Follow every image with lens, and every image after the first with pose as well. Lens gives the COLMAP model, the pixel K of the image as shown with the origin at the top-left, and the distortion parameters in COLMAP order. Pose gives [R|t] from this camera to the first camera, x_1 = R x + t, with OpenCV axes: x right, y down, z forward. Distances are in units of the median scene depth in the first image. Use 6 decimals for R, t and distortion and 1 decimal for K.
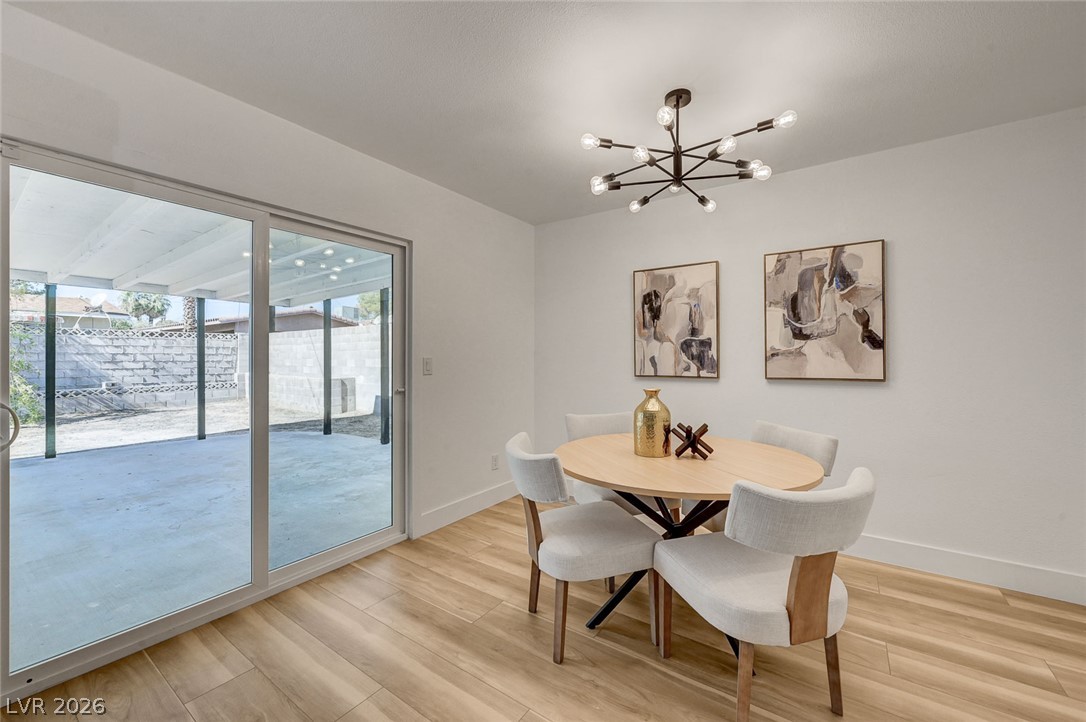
lens RADIAL K [[429.8, 0, 540.5], [0, 429.8, 361.1], [0, 0, 1]] dist [-0.002528, -0.000362]
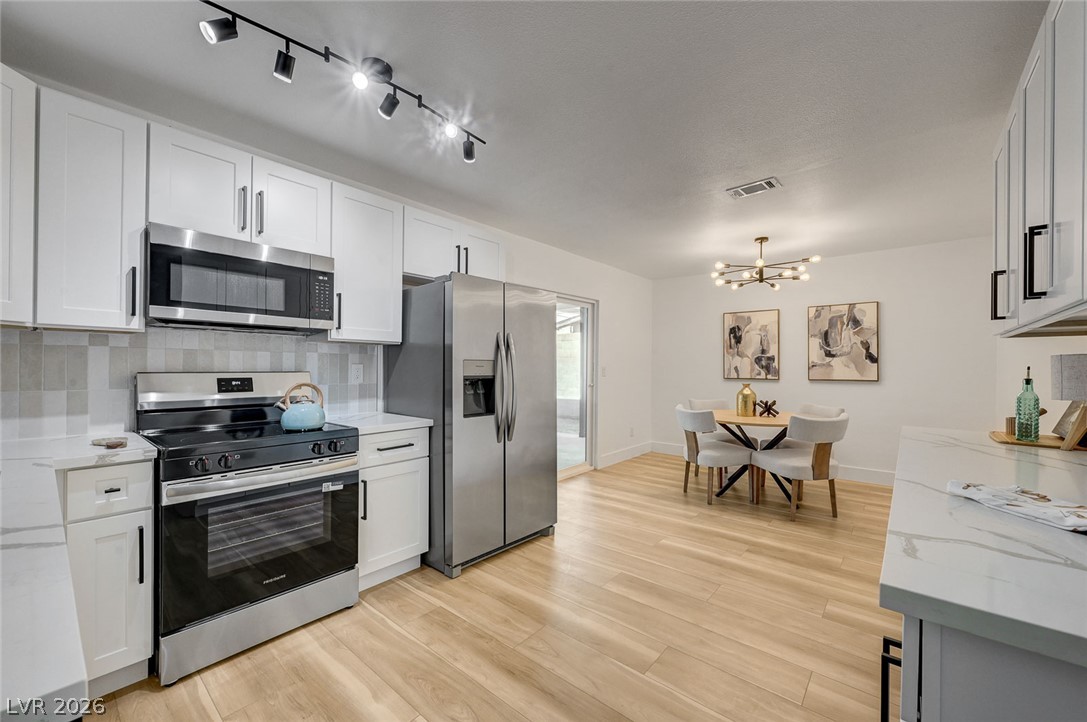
lens RADIAL K [[430.2, 0, 543.1], [0, 430.2, 367.1], [0, 0, 1]] dist [-0.002528, -0.000362]
pose [[0.995902, 0.006062, -0.090232, -0.383205], [-0.006402, 0.999973, -0.003481, 0.002918], [0.090208, 0.004044, 0.995915, -0.819923]]
